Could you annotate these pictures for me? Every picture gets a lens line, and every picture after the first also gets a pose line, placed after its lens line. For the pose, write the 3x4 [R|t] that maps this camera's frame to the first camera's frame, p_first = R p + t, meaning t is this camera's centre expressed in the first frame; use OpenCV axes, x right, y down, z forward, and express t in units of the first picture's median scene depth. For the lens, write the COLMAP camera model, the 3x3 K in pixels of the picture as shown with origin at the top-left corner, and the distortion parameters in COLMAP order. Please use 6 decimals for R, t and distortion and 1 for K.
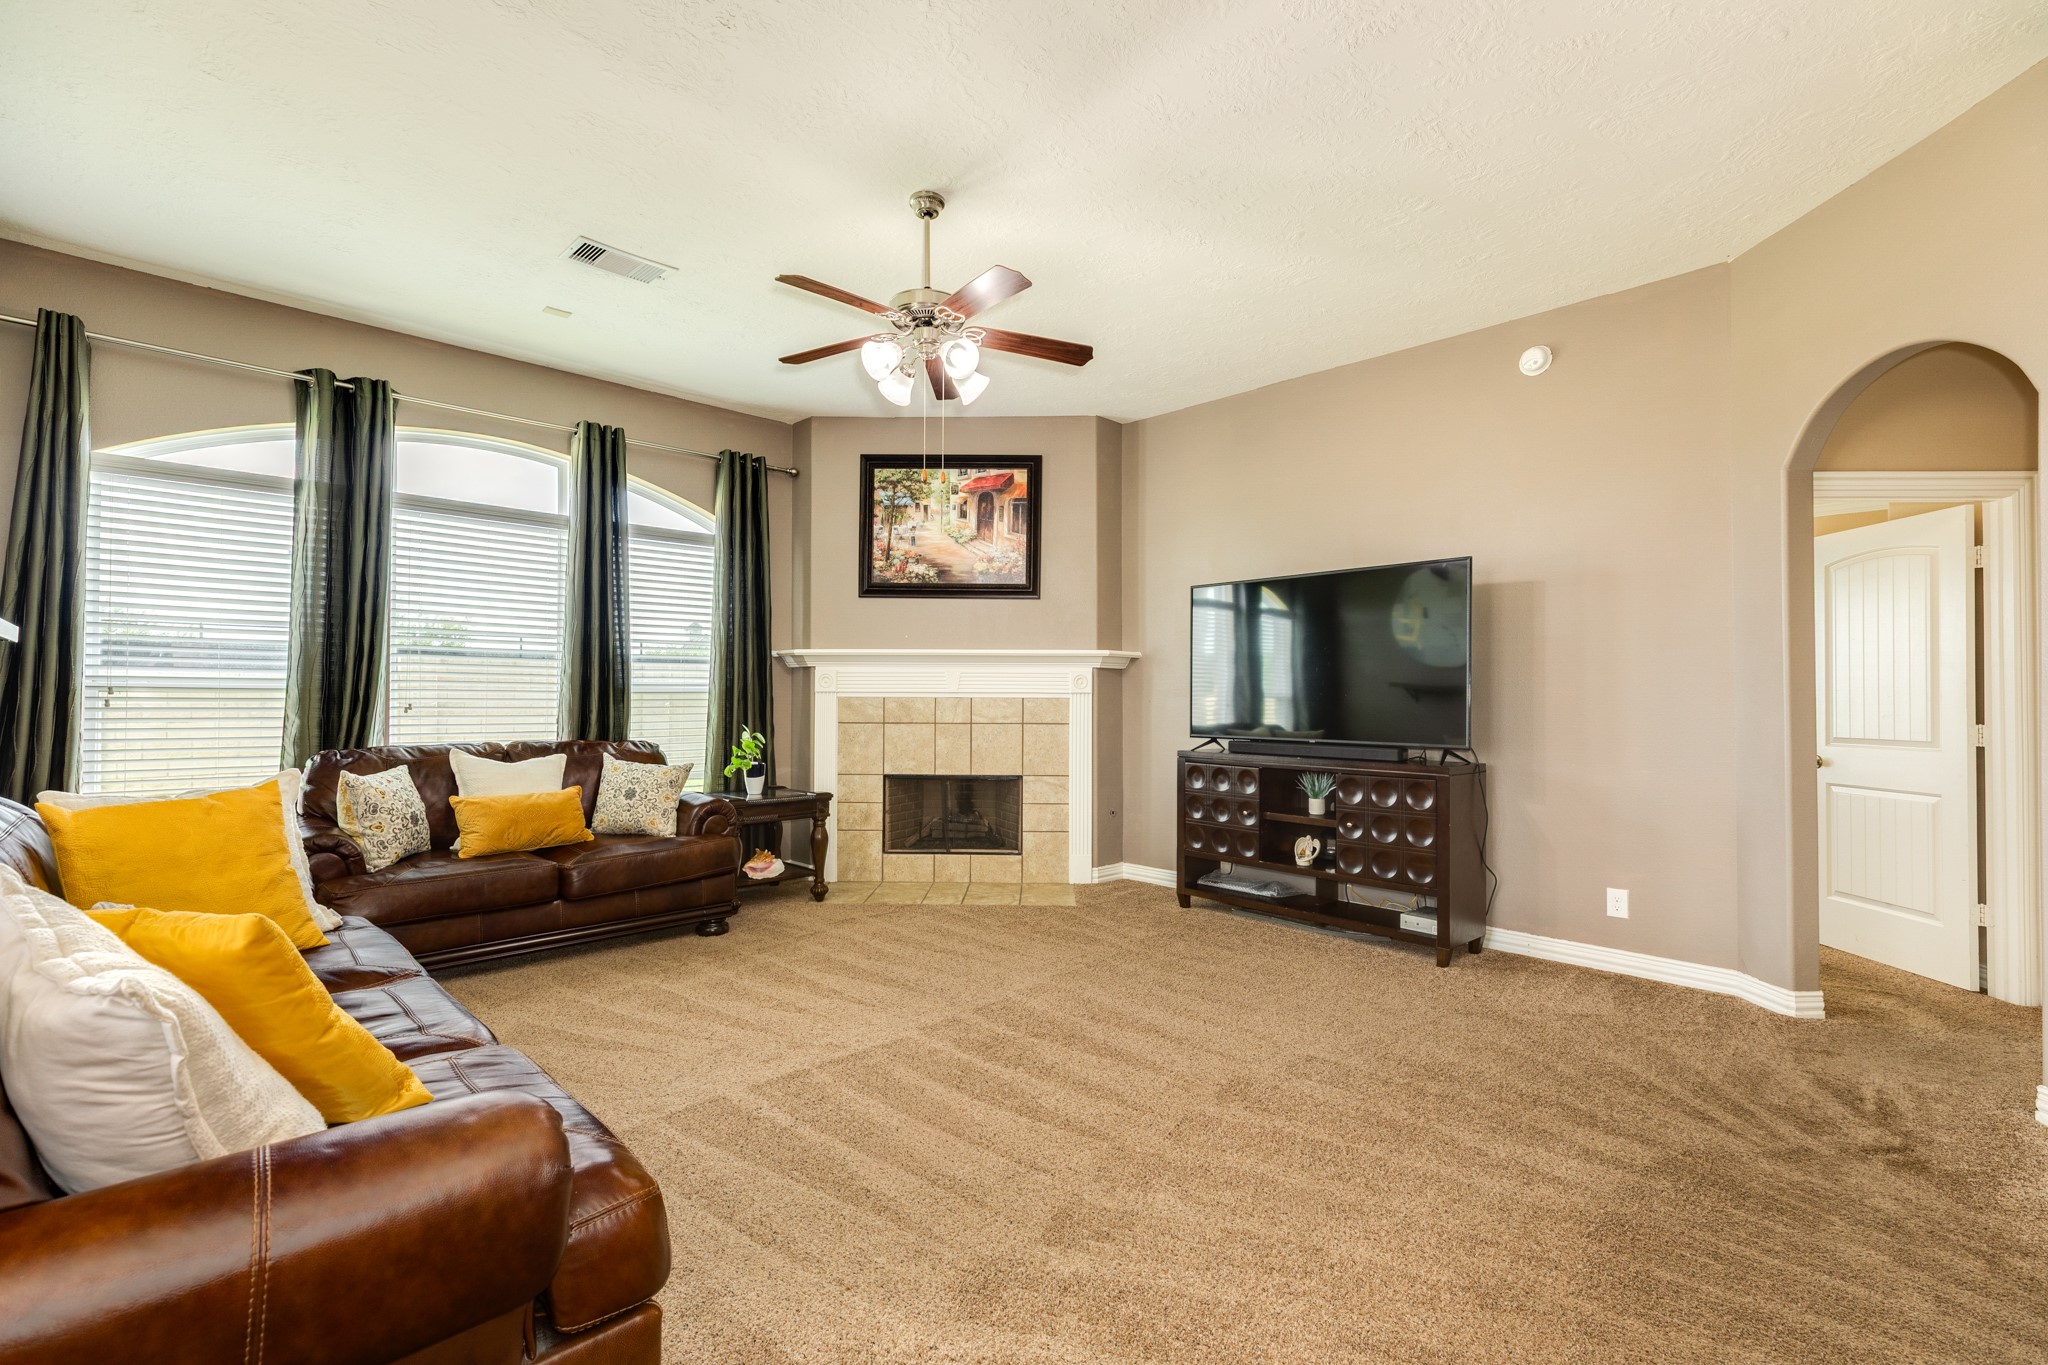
lens RADIAL K [[915.9, 0, 1020.1], [0, 915.9, 687.4], [0, 0, 1]] dist [0.007234, 0.000283]
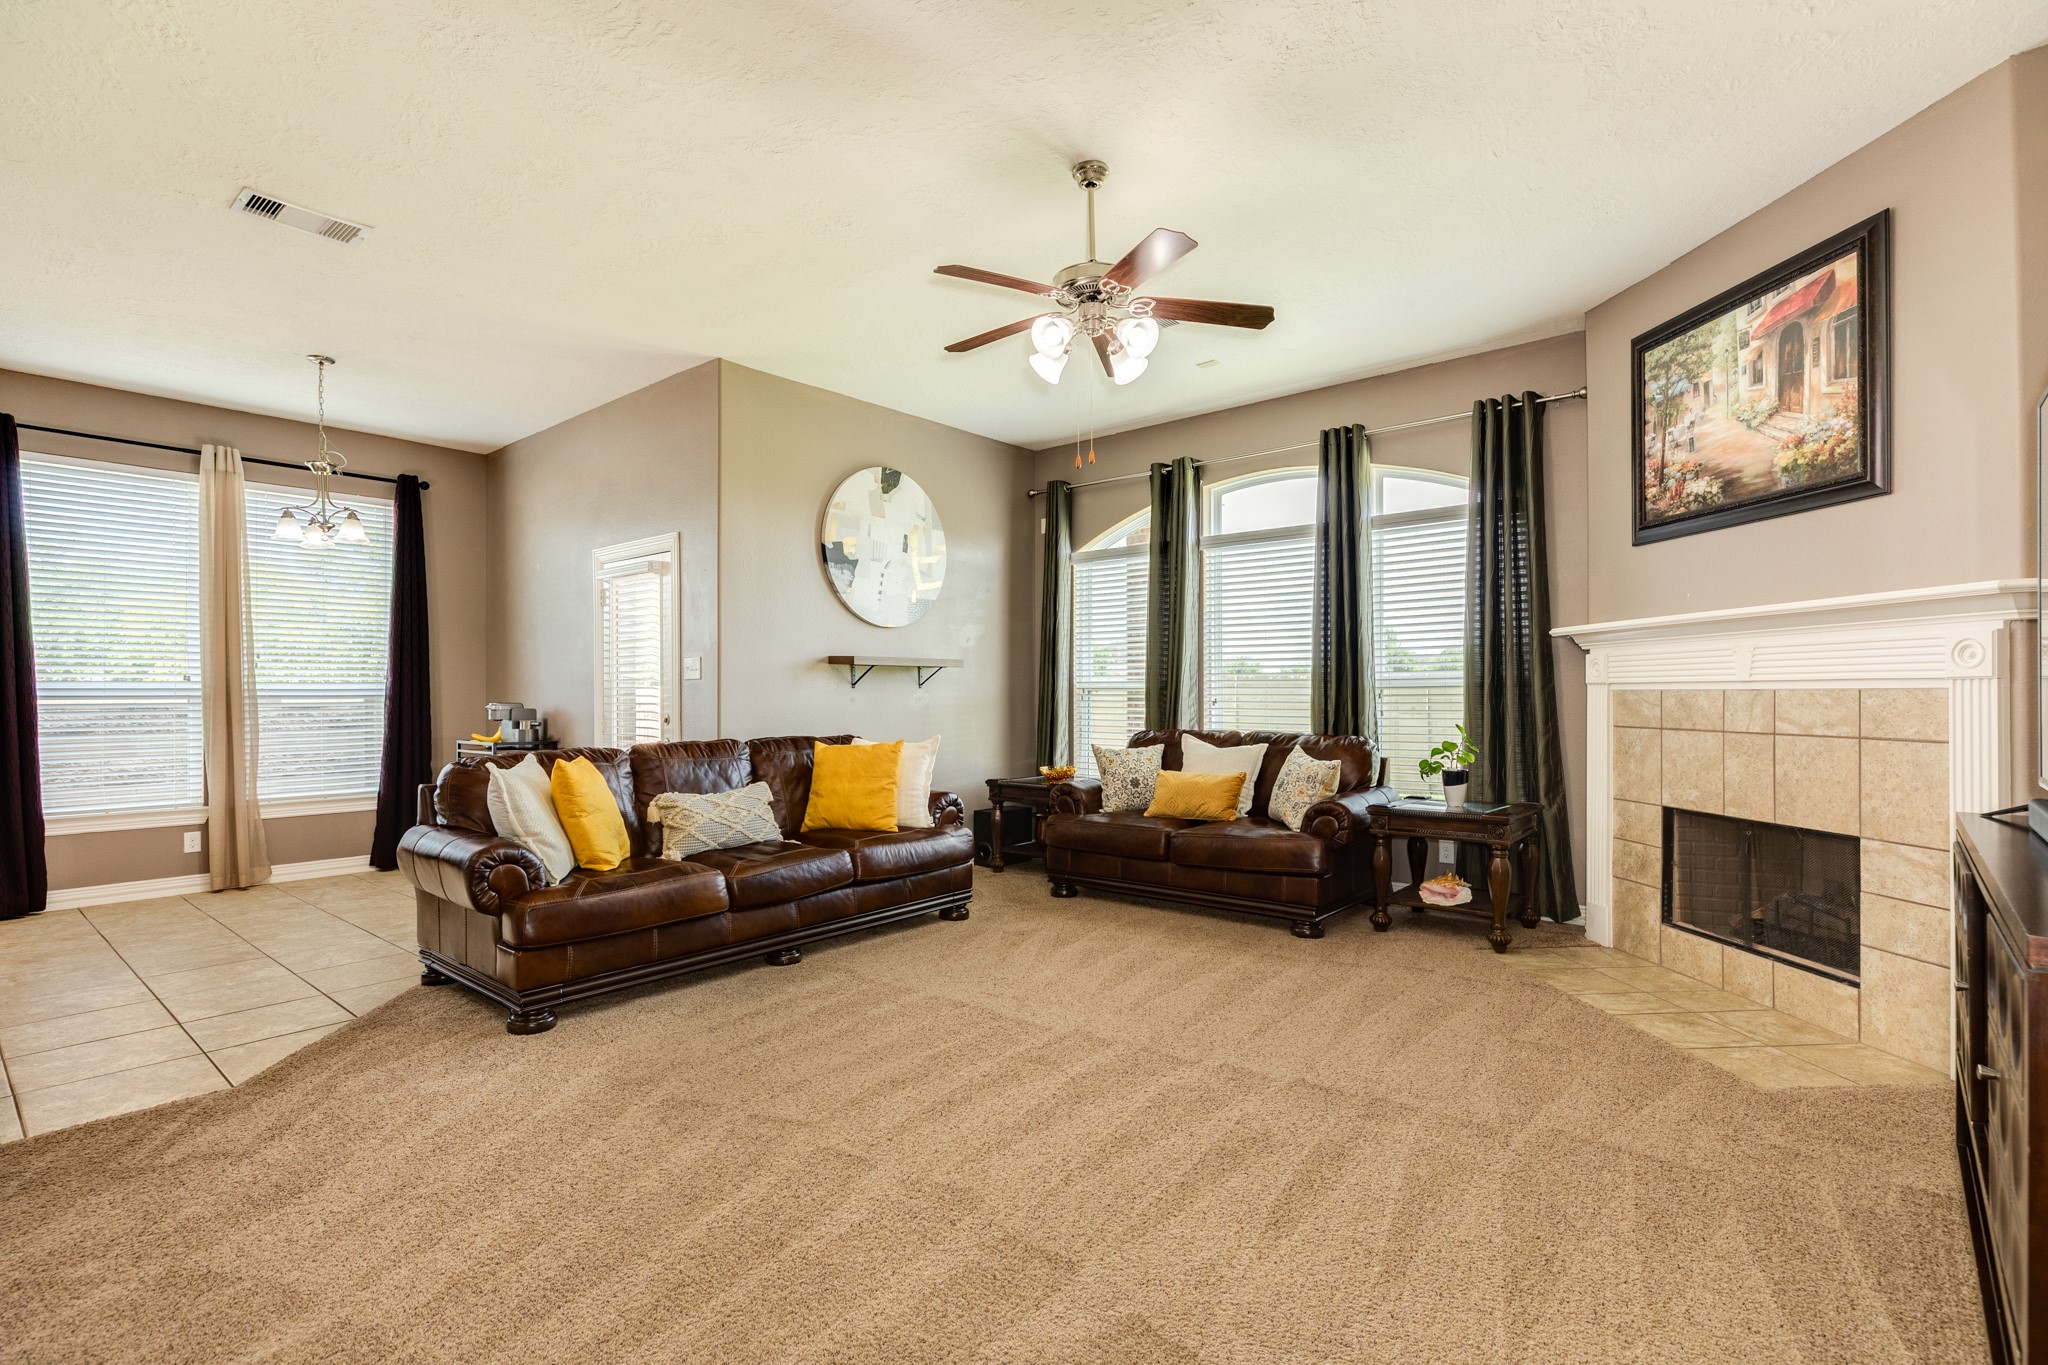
lens RADIAL K [[948.7, 0, 1016.9], [0, 948.7, 690.3], [0, 0, 1]] dist [-0.002679, -0.000123]
pose [[0.099689, -0.007699, -0.994989, 0.494911], [0.015638, 0.999859, -0.006170, 0.007999], [0.994896, -0.014945, 0.099795, 0.467653]]
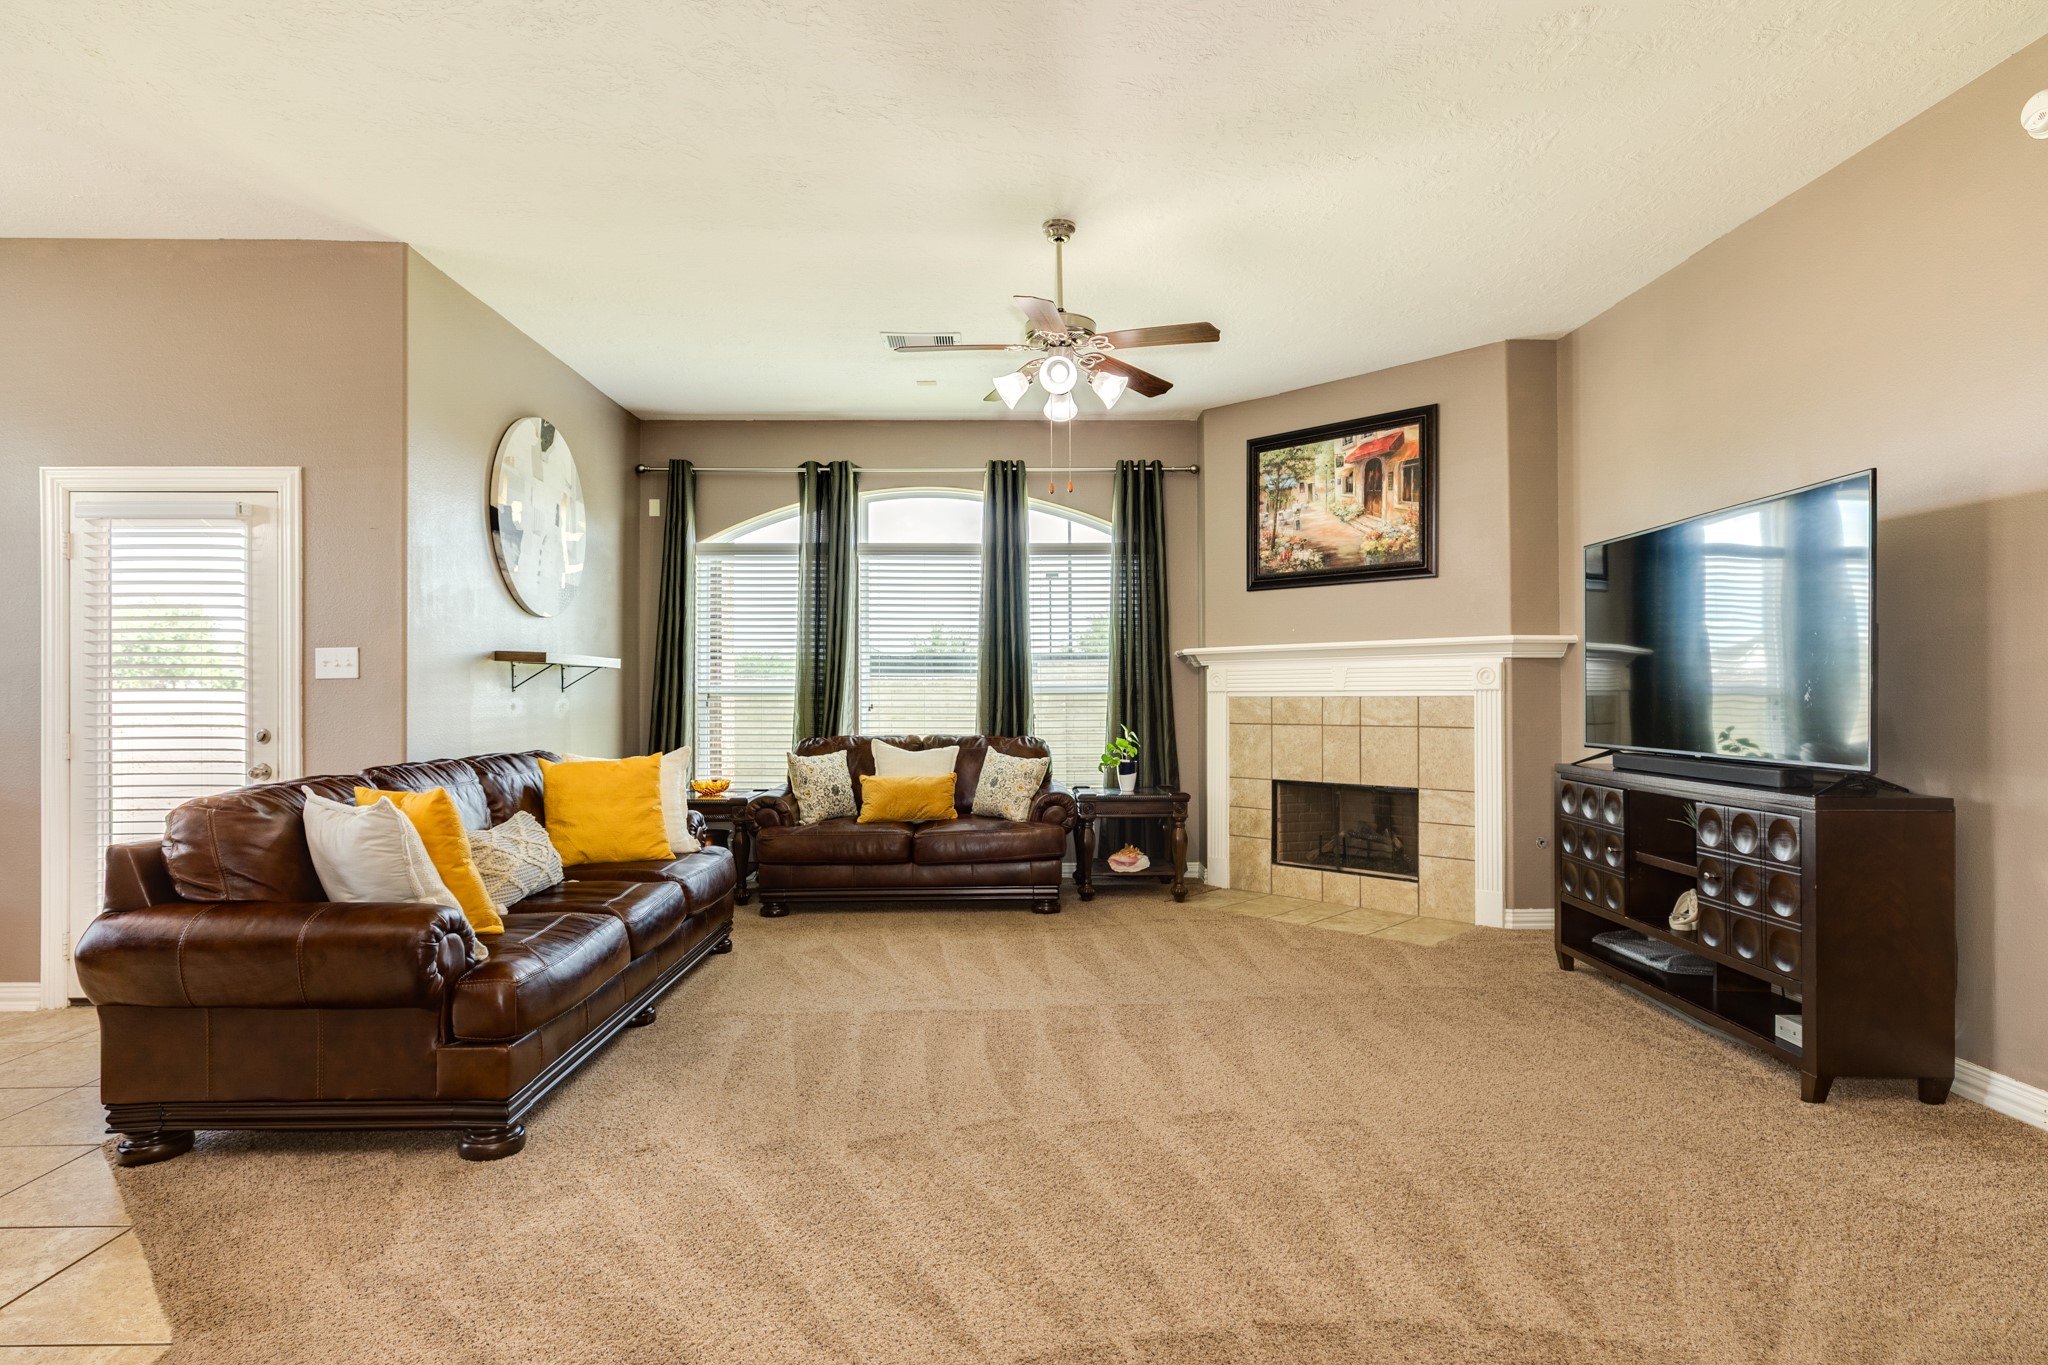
lens RADIAL K [[1042.1, 0, 1017.9], [0, 1042.1, 689.1], [0, 0, 1]] dist [0.000486, 0.000291]
pose [[0.733428, -0.011158, -0.679675, 0.385214], [0.013268, 0.999910, -0.002097, 0.002073], [0.679637, -0.007480, 0.733510, 0.048035]]
